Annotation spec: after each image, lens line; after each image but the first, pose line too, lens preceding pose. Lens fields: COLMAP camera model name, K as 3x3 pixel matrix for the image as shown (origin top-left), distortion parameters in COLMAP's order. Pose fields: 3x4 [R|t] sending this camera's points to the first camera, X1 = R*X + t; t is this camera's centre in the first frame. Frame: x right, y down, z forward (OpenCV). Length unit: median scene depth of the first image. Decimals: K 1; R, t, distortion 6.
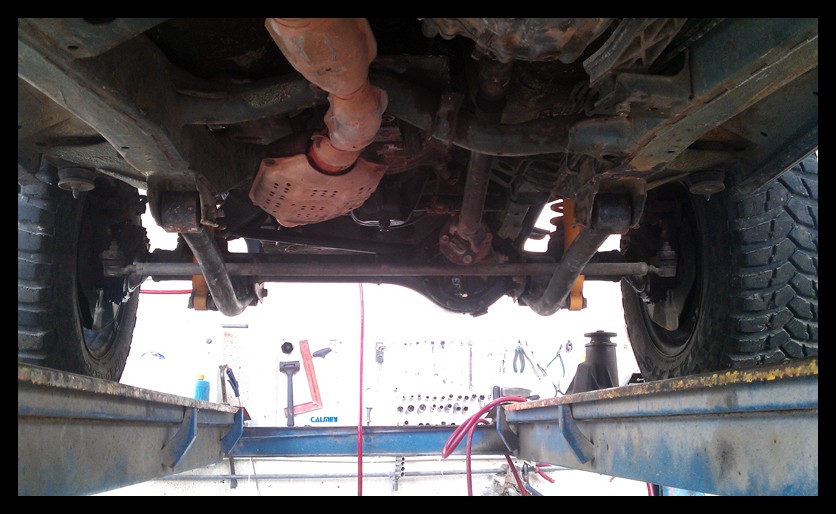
lens RADIAL K [[817.4, 0, 418.0], [0, 817.4, 257.0], [0, 0, 1]] dist [0.003711, 0.012466]
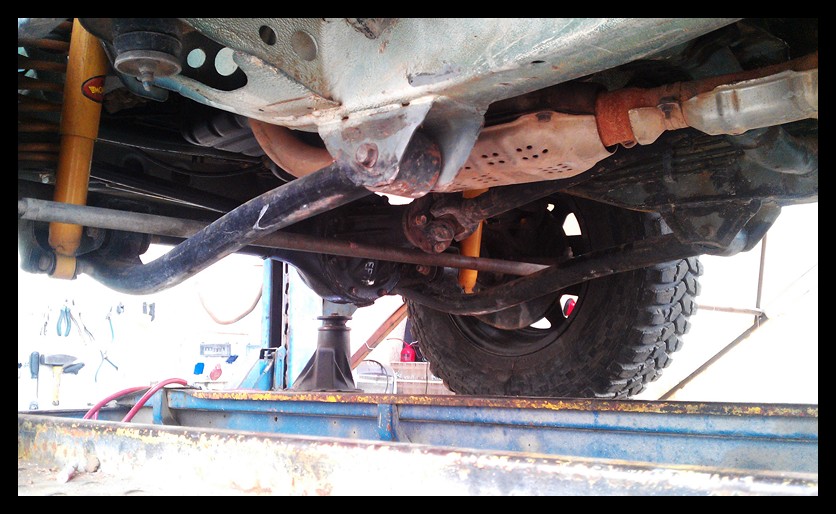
lens RADIAL K [[817.4, 0, 418.0], [0, 817.4, 257.0], [0, 0, 1]] dist [0.003711, 0.012466]
pose [[0.755840, 0.091420, 0.648343, -0.453545], [-0.128548, 0.991653, 0.010033, 0.006290], [-0.642013, -0.090926, 0.761283, 0.339947]]
